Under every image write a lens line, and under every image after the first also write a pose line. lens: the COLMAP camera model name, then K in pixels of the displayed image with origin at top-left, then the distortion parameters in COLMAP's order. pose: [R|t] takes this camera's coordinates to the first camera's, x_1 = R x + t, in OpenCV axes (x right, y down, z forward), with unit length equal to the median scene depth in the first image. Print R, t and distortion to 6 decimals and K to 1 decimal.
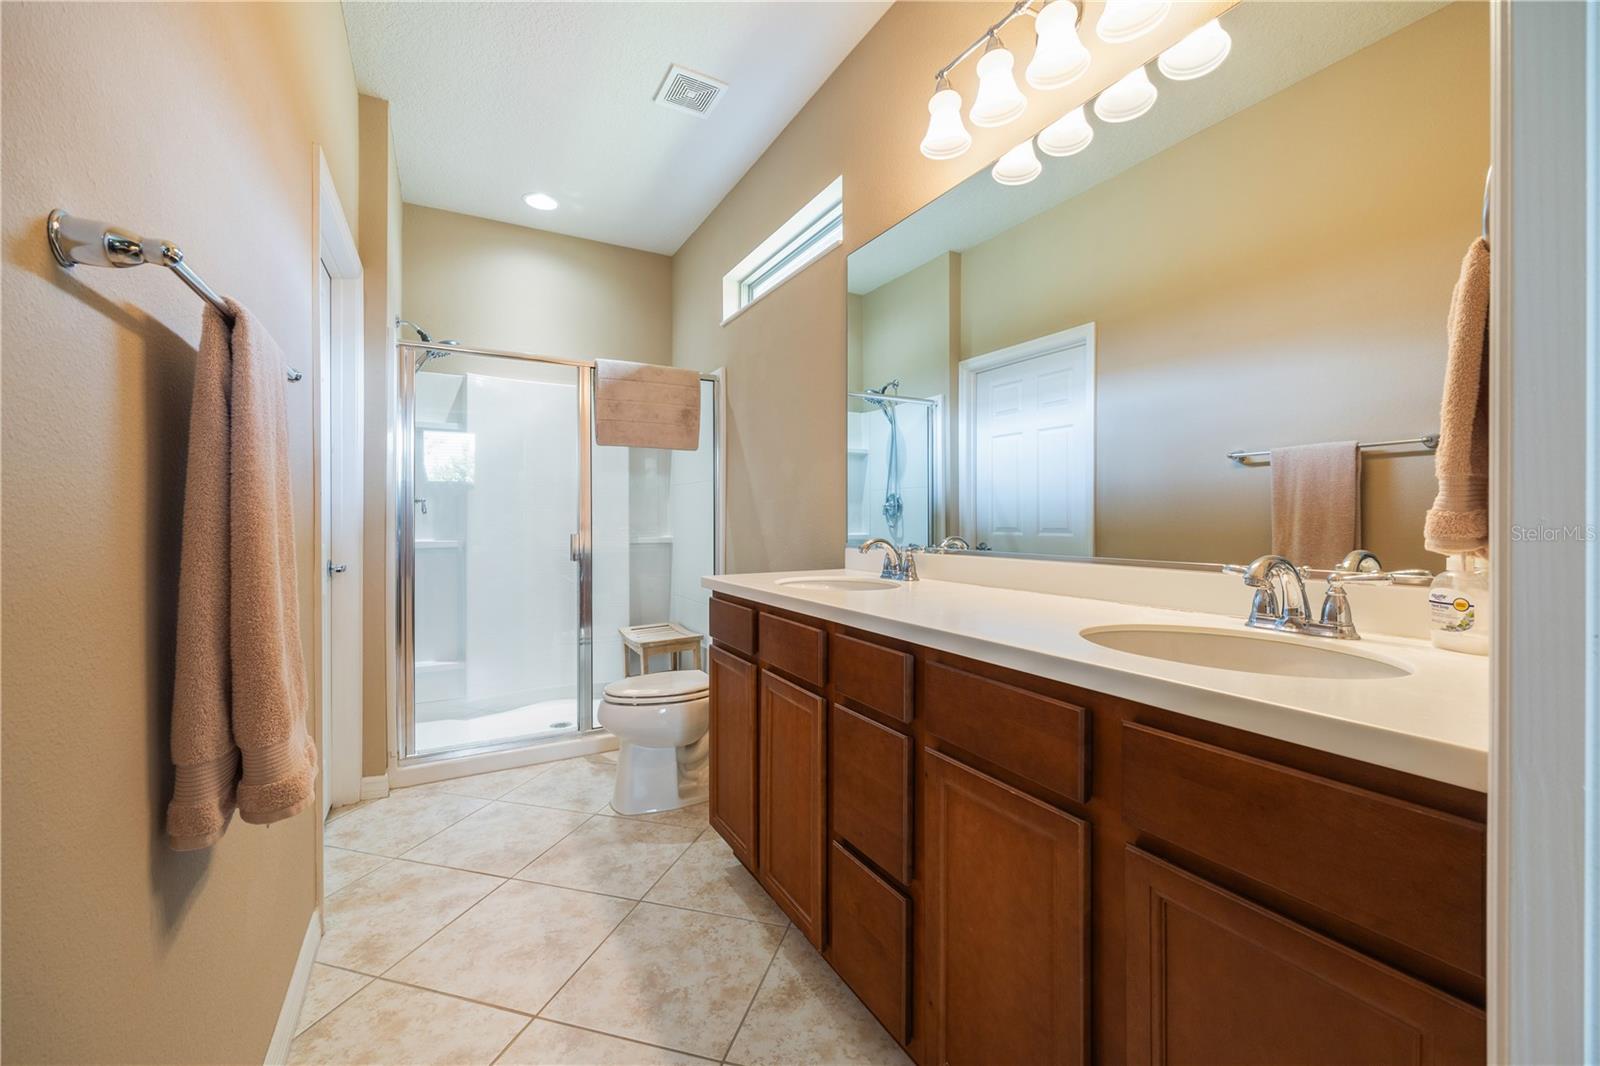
lens RADIAL K [[645.8, 0, 800.0], [0, 645.8, 521.5], [0, 0, 1]] dist [-0.000448, 0.000362]
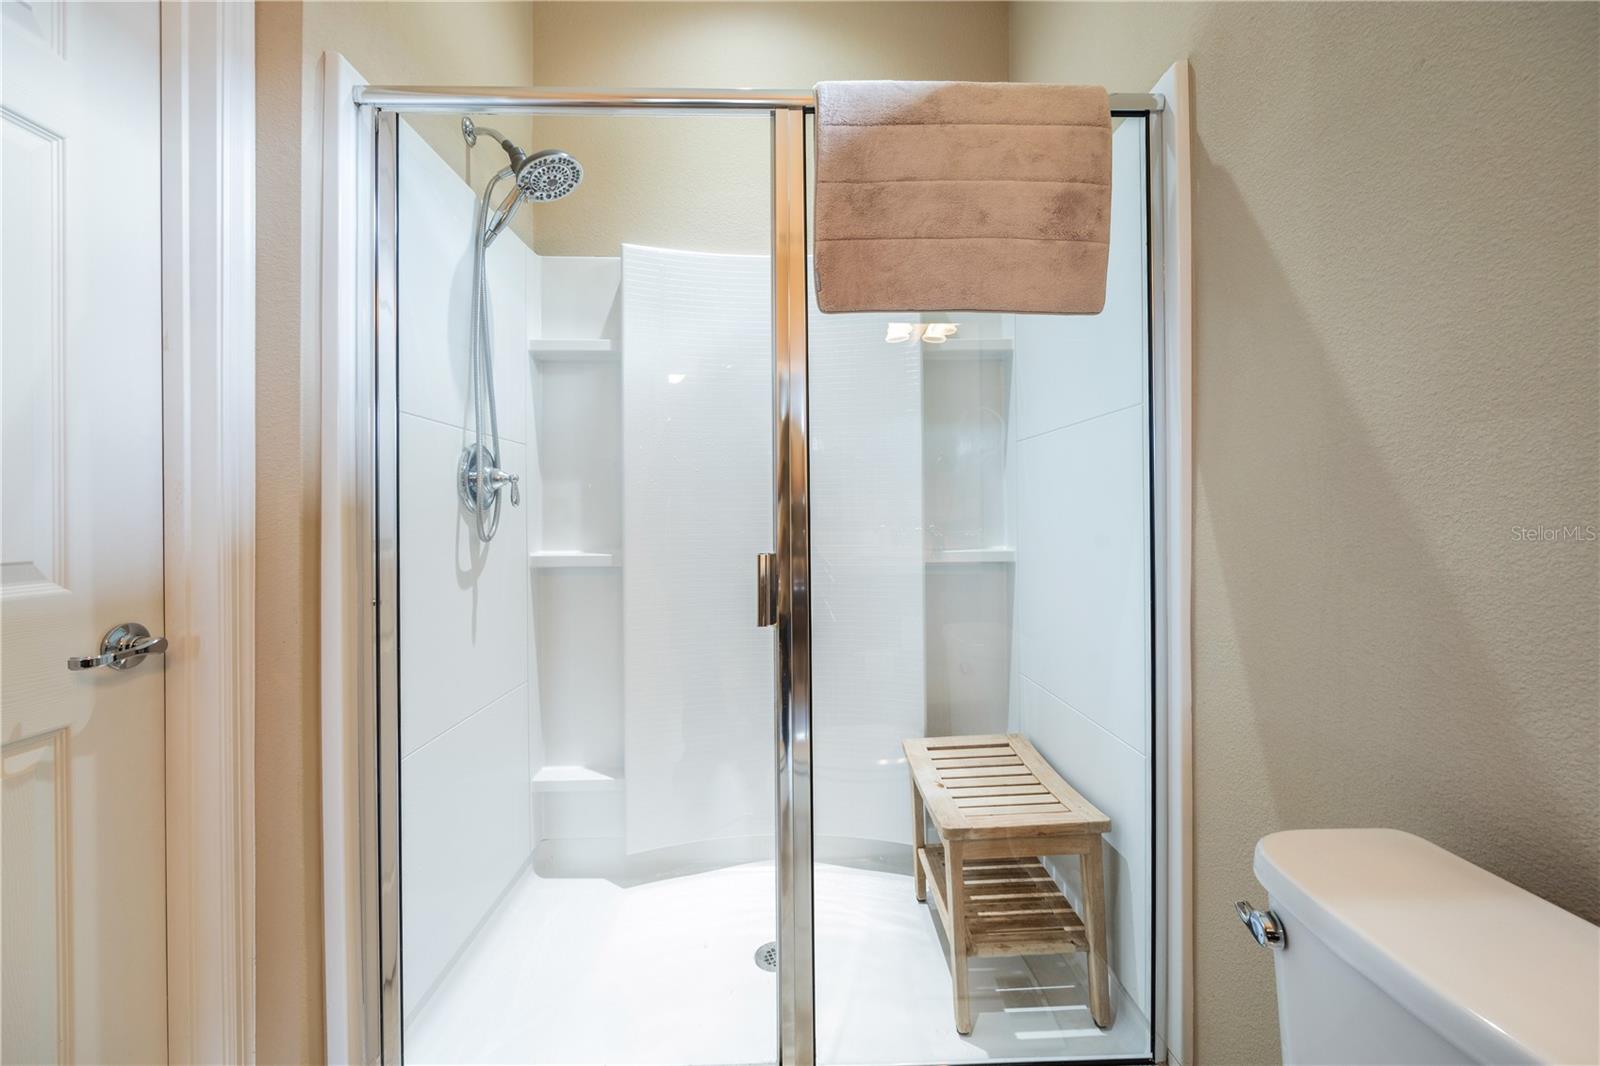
lens RADIAL K [[645.8, 0, 799.2], [0, 645.8, 520.6], [0, 0, 1]] dist [-0.000448, 0.000362]
pose [[0.884119, -0.006438, -0.467217, -0.144481], [0.005420, 0.999979, -0.003523, 0.002094], [0.467230, 0.000582, 0.884136, 0.629334]]
